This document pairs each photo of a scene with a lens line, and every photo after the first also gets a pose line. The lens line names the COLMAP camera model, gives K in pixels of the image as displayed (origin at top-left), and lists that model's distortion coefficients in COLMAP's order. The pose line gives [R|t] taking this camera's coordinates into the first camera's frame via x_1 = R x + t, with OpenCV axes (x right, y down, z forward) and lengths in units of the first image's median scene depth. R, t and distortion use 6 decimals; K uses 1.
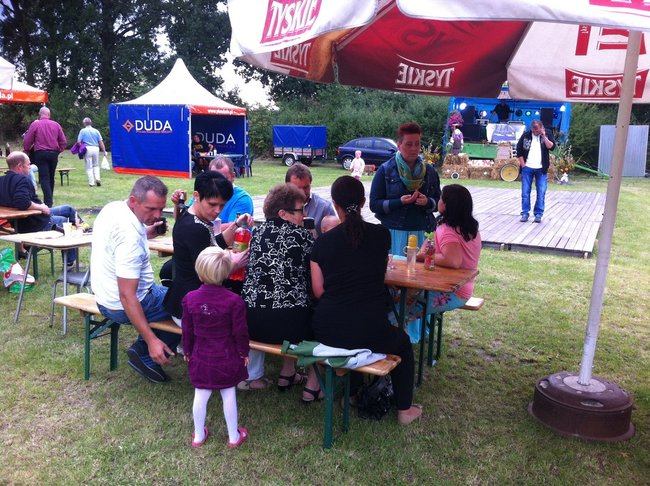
lens RADIAL K [[607.5, 0, 325.0], [0, 607.5, 243.0], [0, 0, 1]] dist [0.096000, -0.276984]
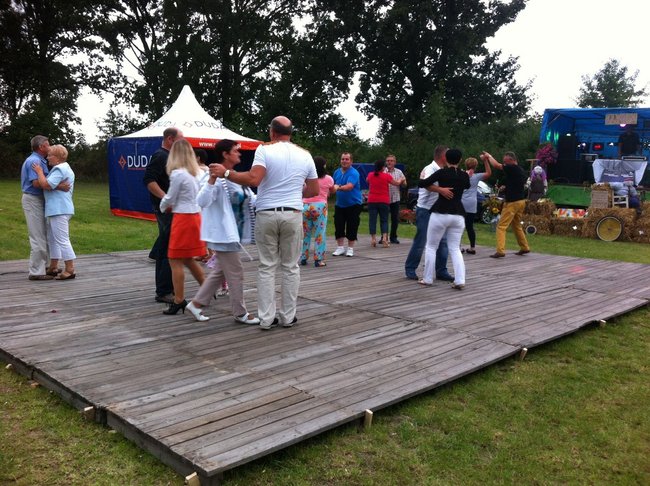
lens RADIAL K [[609.6, 0, 325.7], [0, 609.6, 228.8], [0, 0, 1]] dist [0.069472, -0.282401]
pose [[0.946469, 0.031584, -0.321246, 0.214794], [-0.060978, 0.994777, -0.081852, -0.037500], [0.316983, 0.097059, 0.943452, 0.243377]]
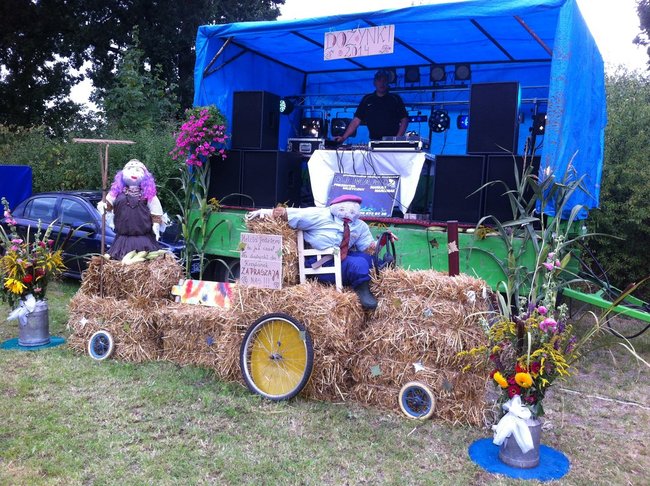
lens RADIAL K [[607.5, 0, 325.0], [0, 607.5, 243.0], [0, 0, 1]] dist [0.096000, -0.276984]
pose [[0.992442, 0.018832, -0.121265, 0.331822], [-0.030638, 0.994886, -0.096241, -0.129095], [0.118832, 0.099229, 0.987944, 0.757817]]
